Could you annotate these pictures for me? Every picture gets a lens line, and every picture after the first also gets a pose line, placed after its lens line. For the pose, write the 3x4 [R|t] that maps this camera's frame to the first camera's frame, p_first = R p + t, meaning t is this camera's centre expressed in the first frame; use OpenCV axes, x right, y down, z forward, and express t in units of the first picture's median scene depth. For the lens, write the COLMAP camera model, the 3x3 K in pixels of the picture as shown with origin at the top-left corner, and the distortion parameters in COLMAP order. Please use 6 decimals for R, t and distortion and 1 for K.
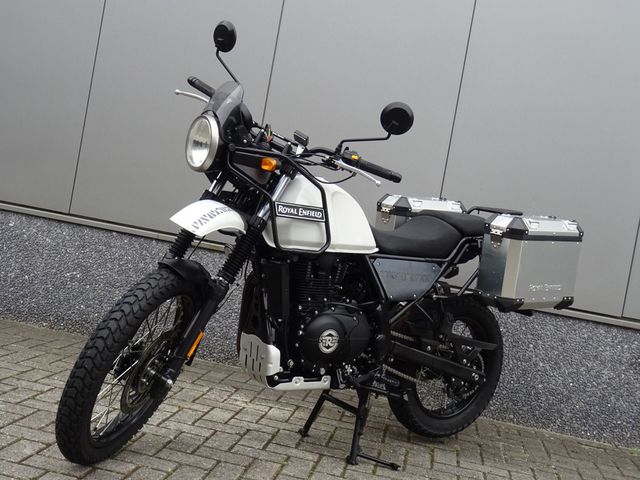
lens RADIAL K [[793.3, 0, 320.0], [0, 793.3, 240.0], [0, 0, 1]] dist [-0.005225, -0.000445]
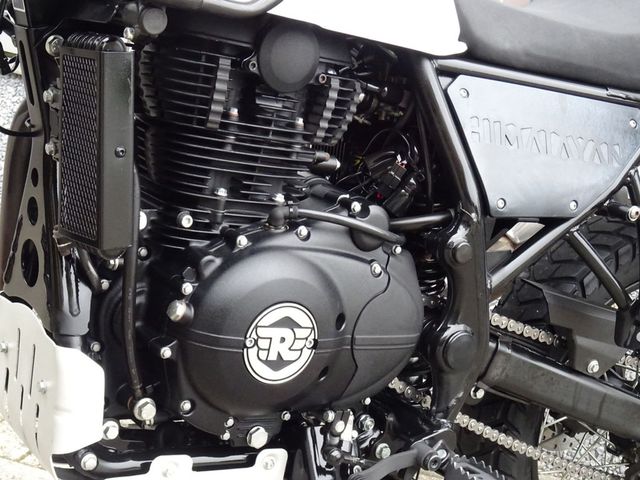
lens RADIAL K [[1085.1, 0, 320.0], [0, 1085.1, 240.0], [0, 0, 1]] dist [-0.022839, -0.027480]
pose [[0.998520, 0.053609, -0.009149, 0.025891], [-0.052590, 0.994673, 0.088660, 0.053530], [0.013853, -0.088047, 0.996020, 0.595790]]
